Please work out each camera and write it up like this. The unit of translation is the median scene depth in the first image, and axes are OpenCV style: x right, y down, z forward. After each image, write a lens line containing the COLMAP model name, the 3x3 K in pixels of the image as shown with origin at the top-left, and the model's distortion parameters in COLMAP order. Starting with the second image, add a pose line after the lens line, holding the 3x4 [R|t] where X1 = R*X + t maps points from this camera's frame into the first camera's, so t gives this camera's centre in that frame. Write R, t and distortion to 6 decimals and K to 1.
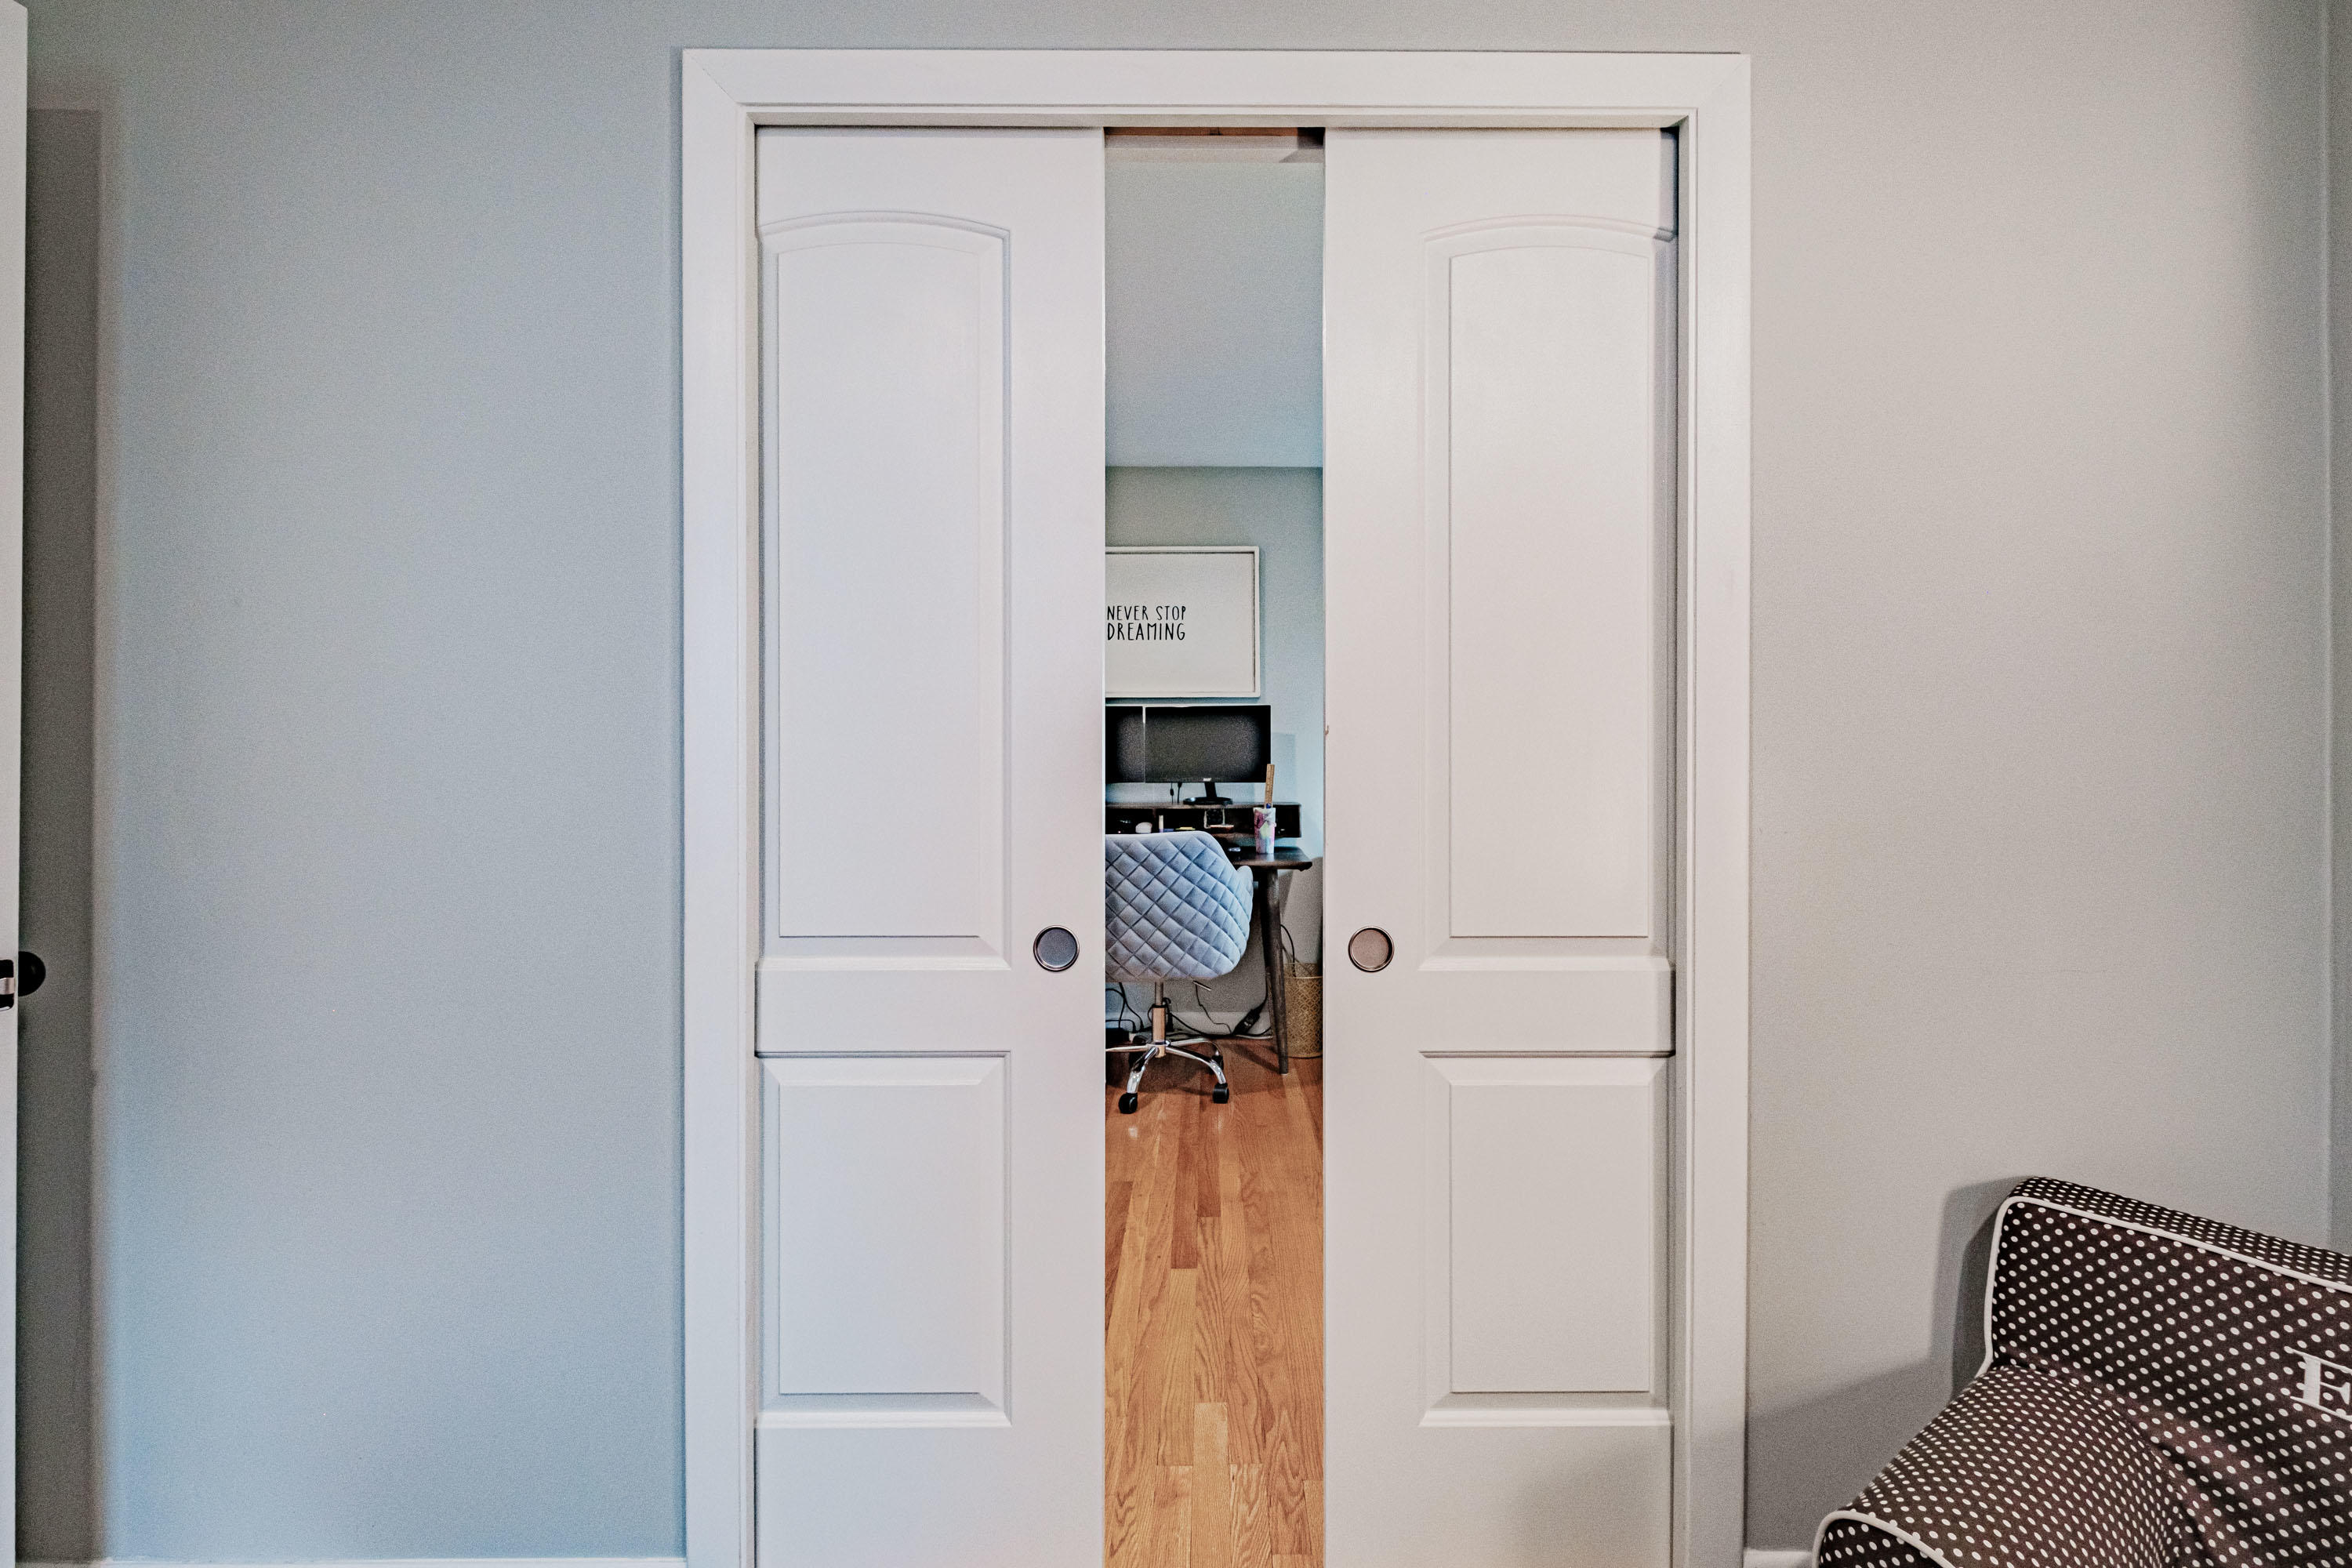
lens RADIAL K [[1045.0, 0, 1218.3], [0, 1045.0, 753.8], [0, 0, 1]] dist [0.003279, -0.003230]
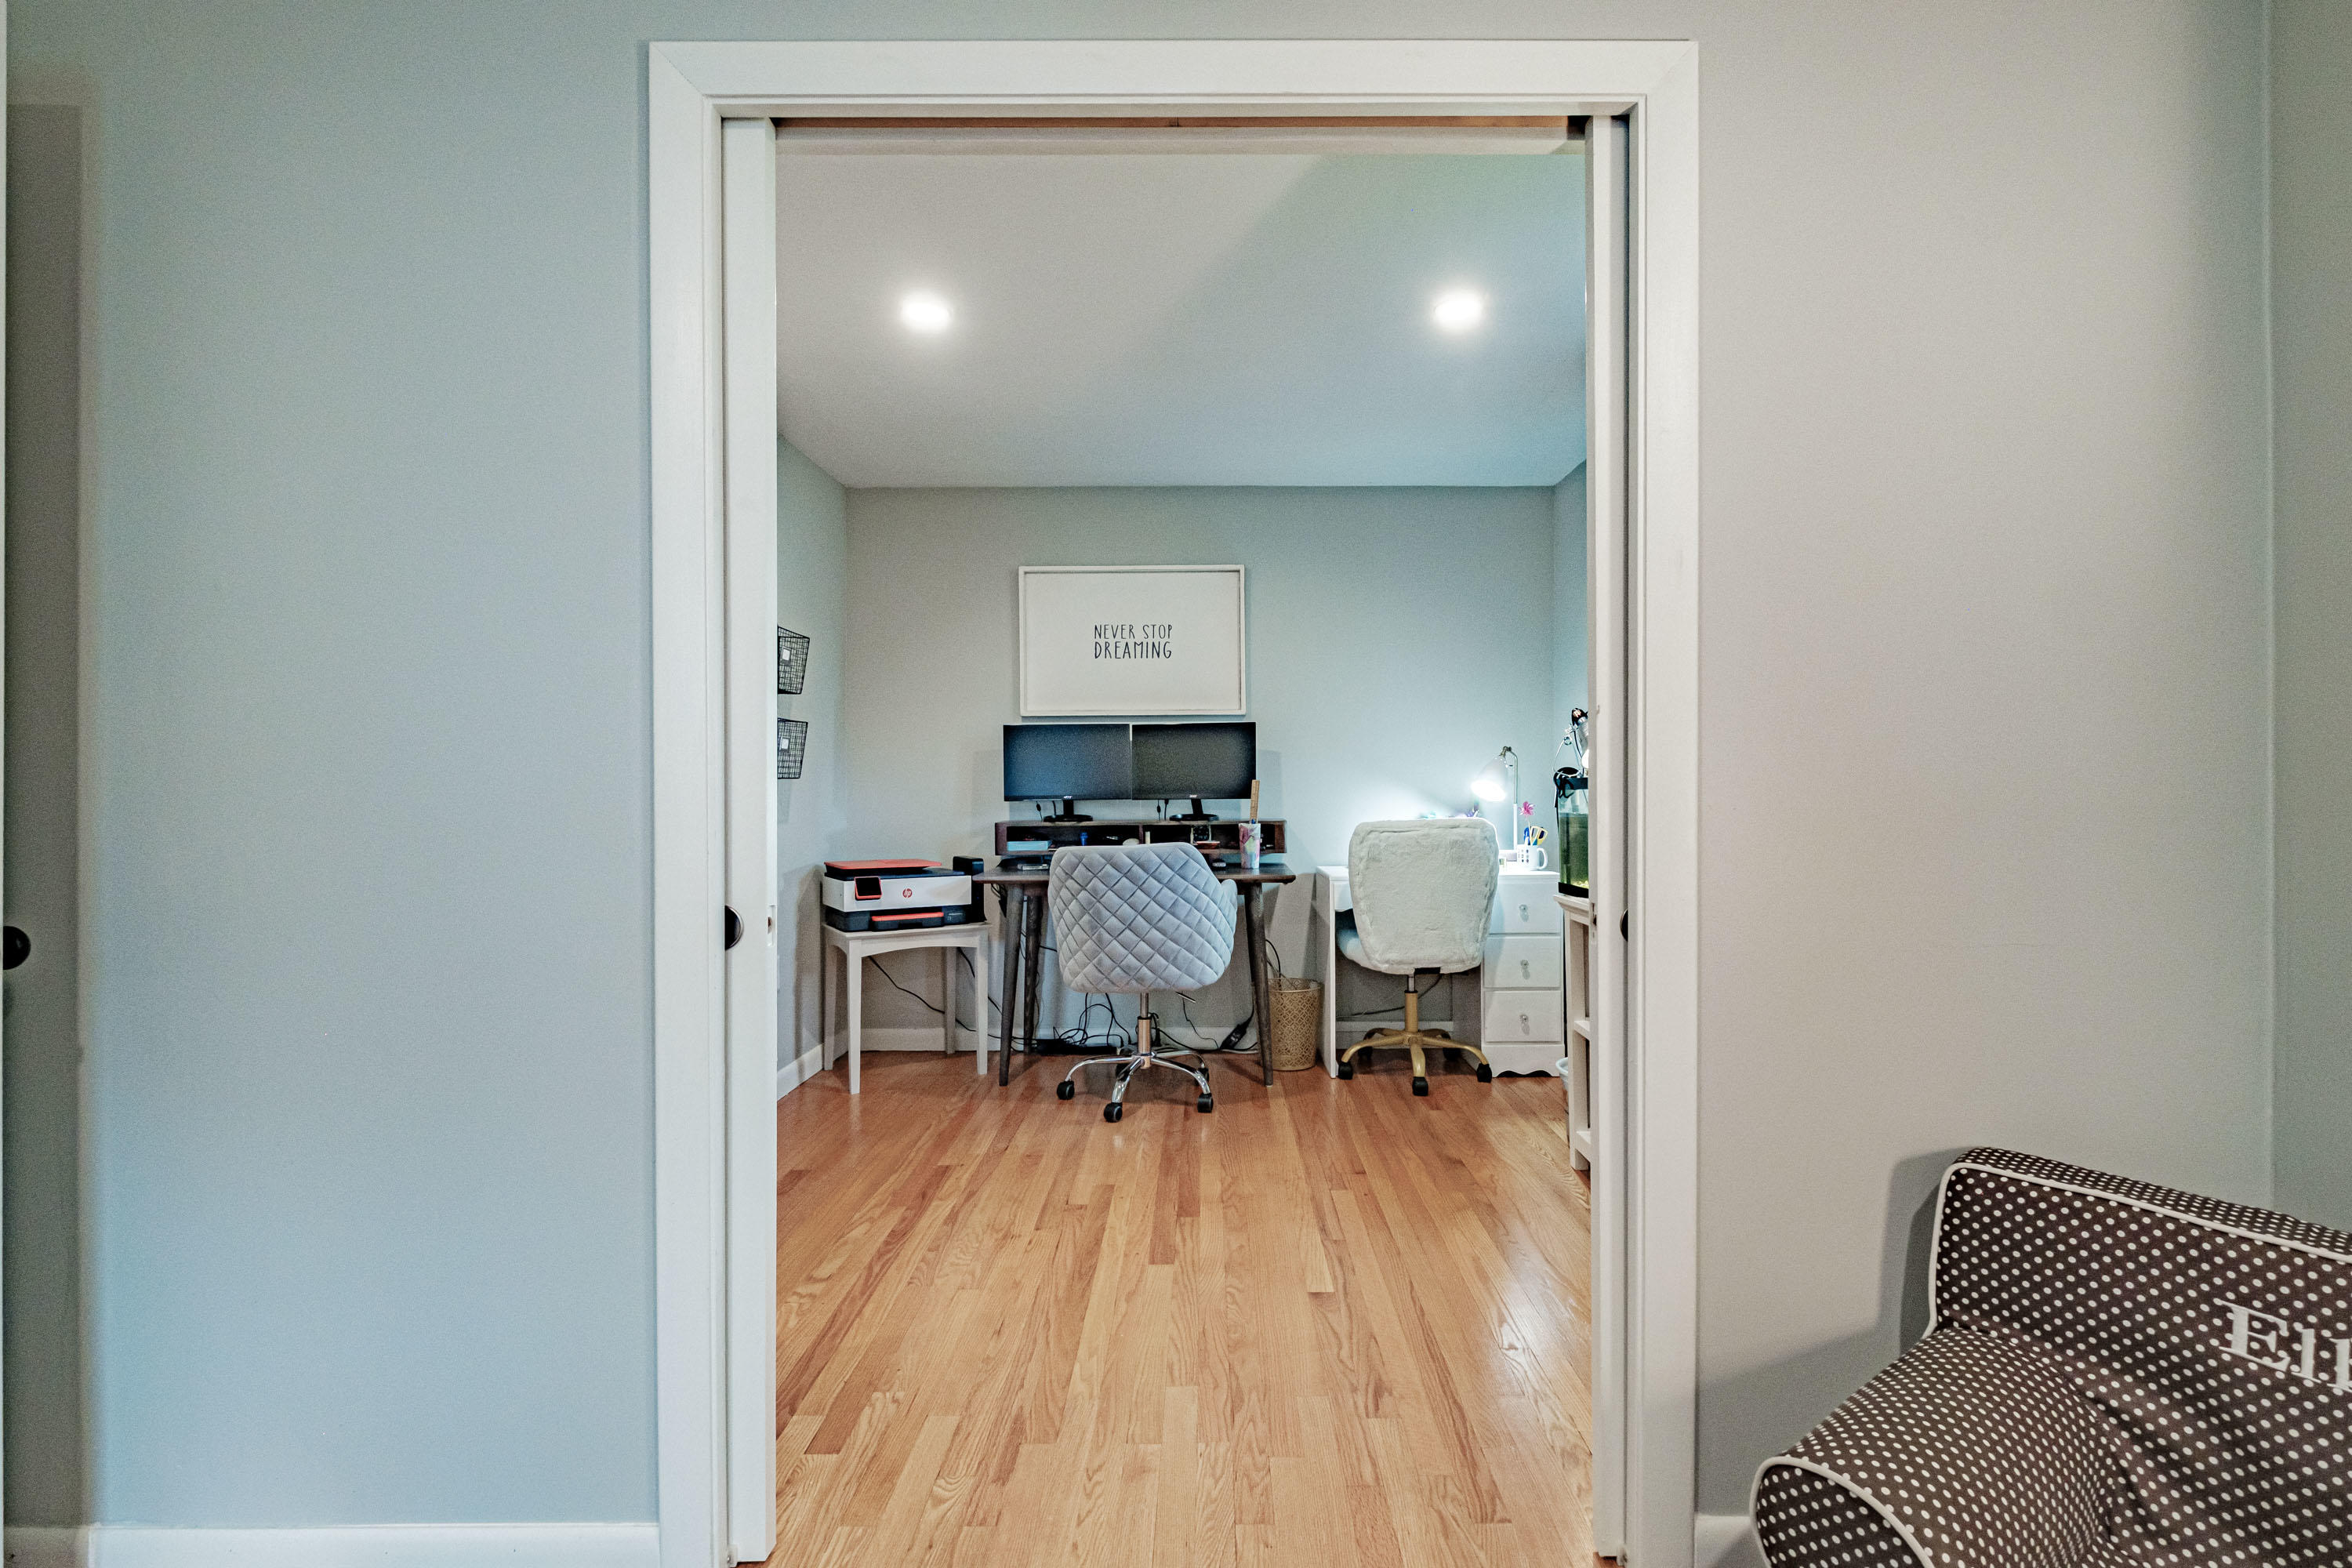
lens RADIAL K [[1045.0, 0, 1215.6], [0, 1045.0, 794.8], [0, 0, 1]] dist [0.003279, -0.003230]
pose [[0.999990, -0.002616, -0.003652, 0.030915], [0.002630, 0.999989, 0.003866, 0.041750], [0.003642, -0.003875, 0.999986, -0.013631]]
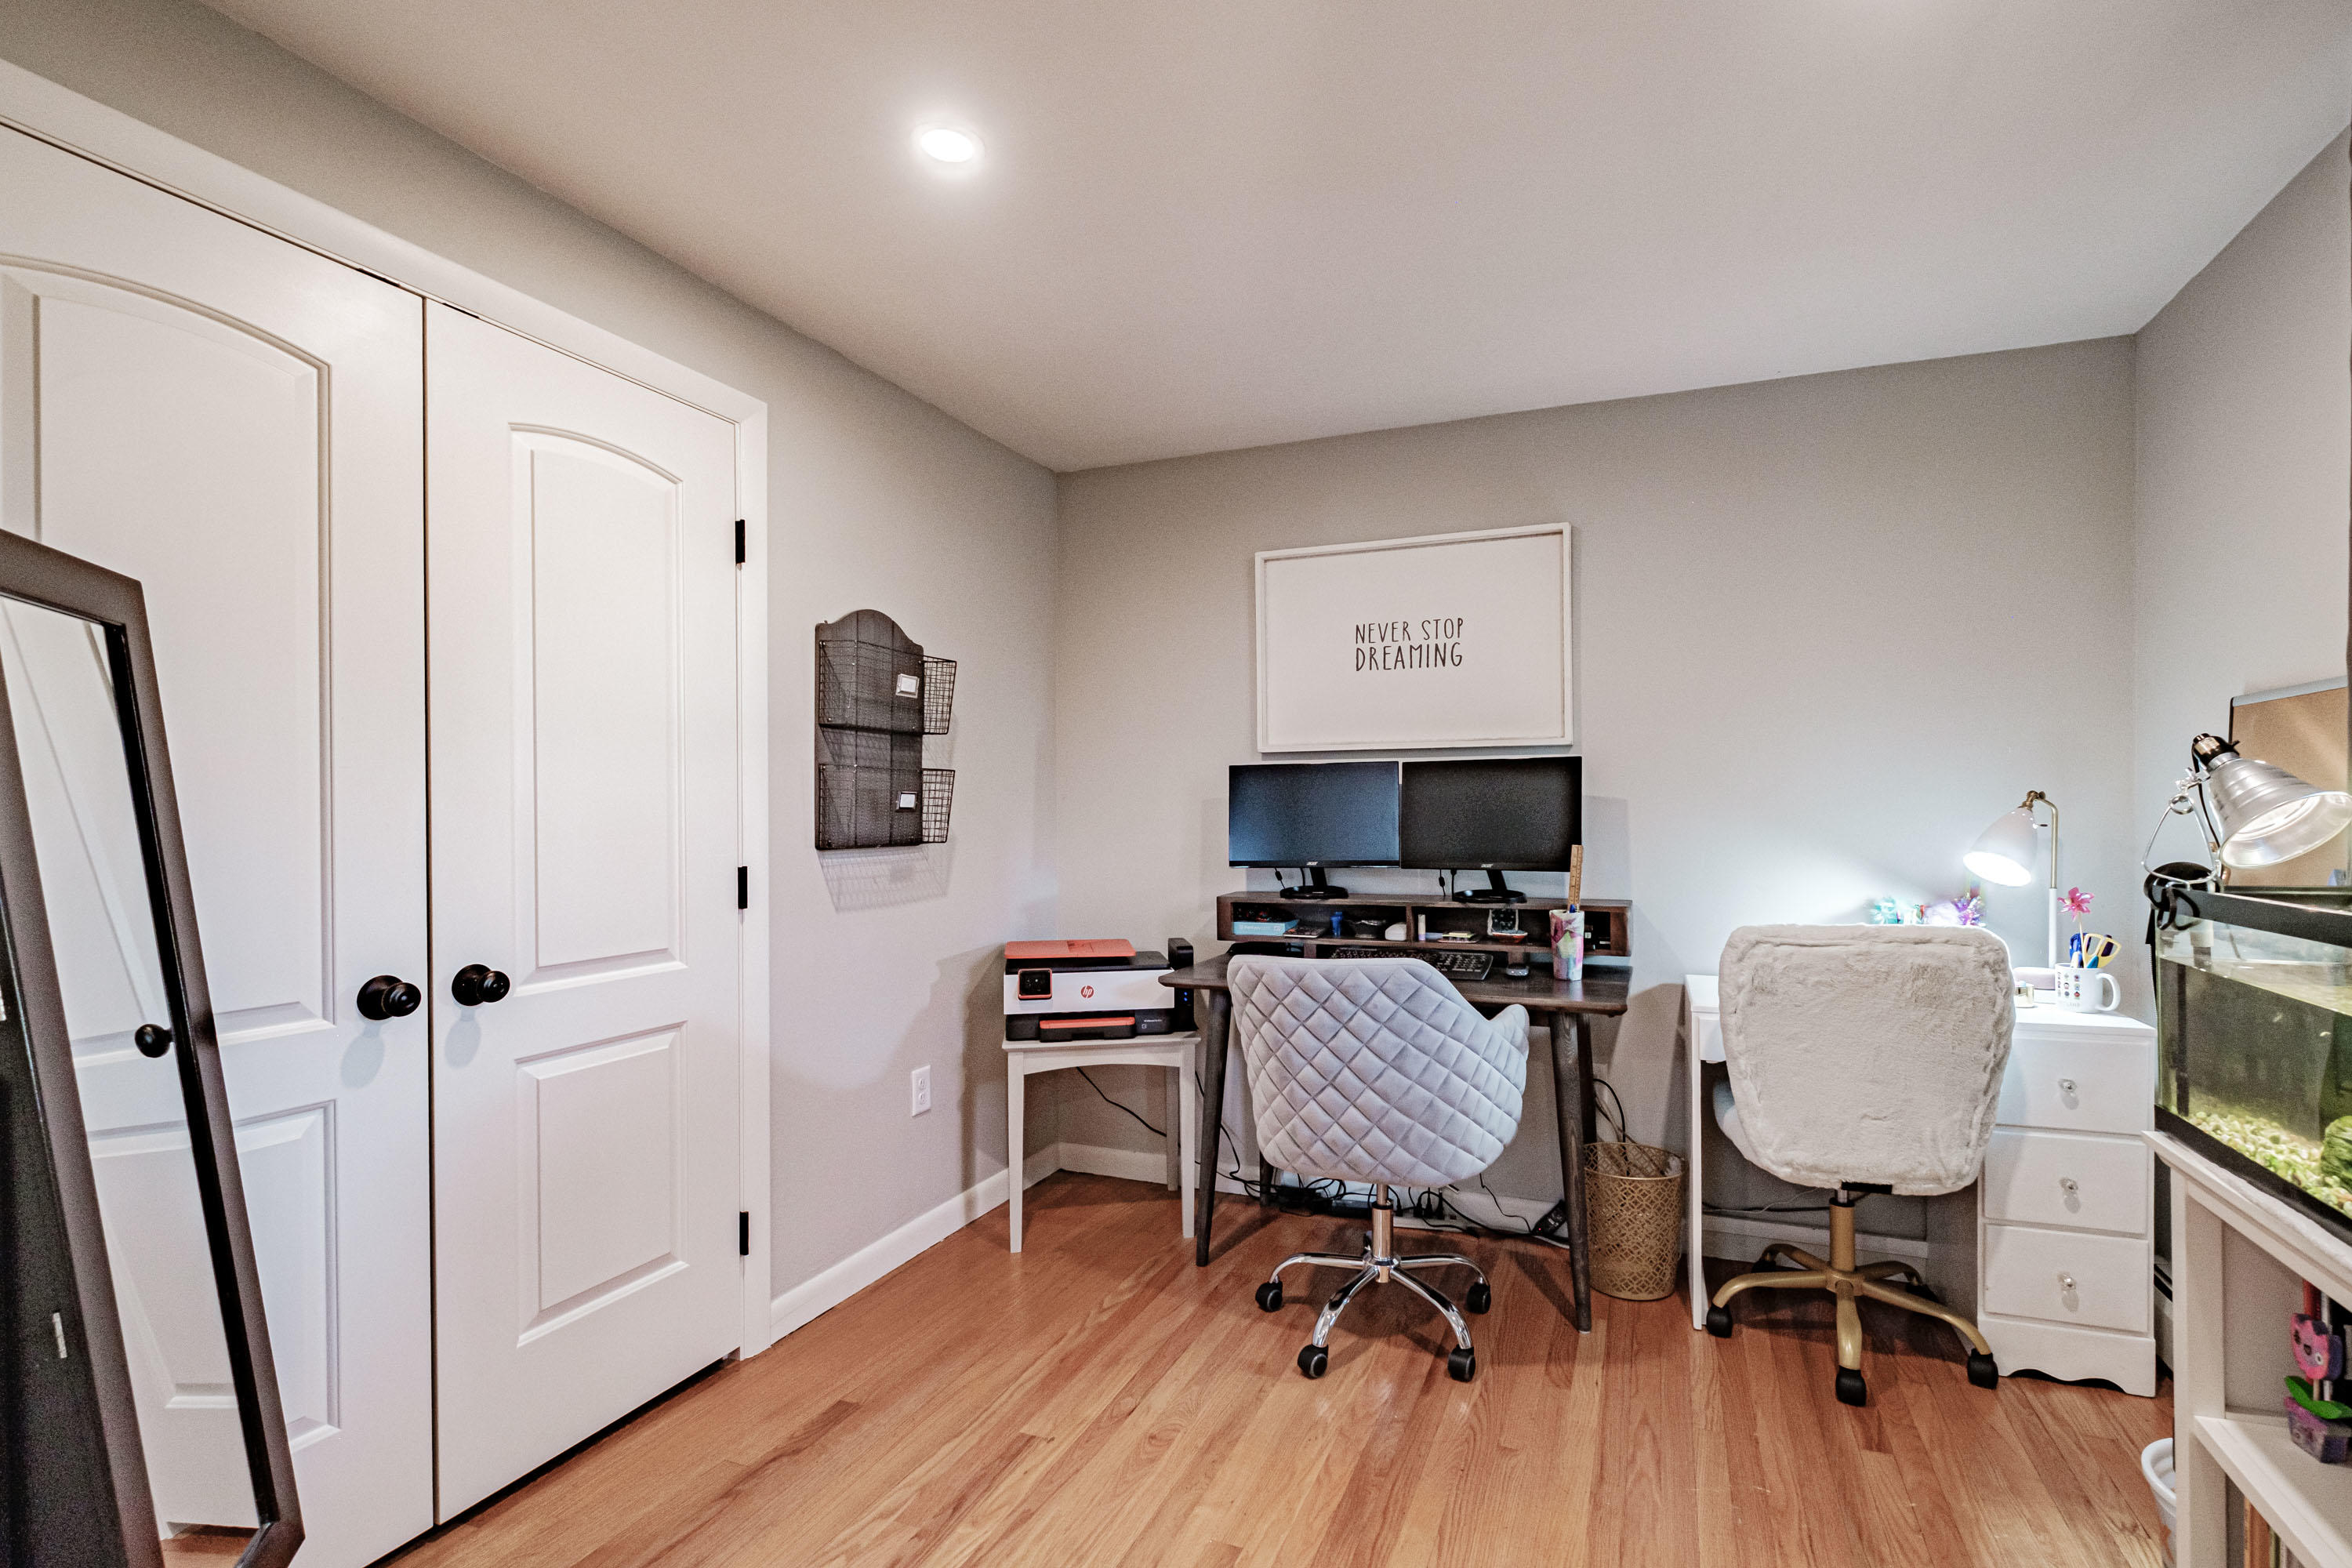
lens RADIAL K [[1045.0, 0, 1269.4], [0, 1045.0, 812.1], [0, 0, 1]] dist [0.003279, -0.003230]
pose [[0.931889, 0.001001, -0.362741, 0.225844], [0.001034, 0.999985, 0.005417, -0.031220], [0.362741, -0.005423, 0.931874, 0.651372]]
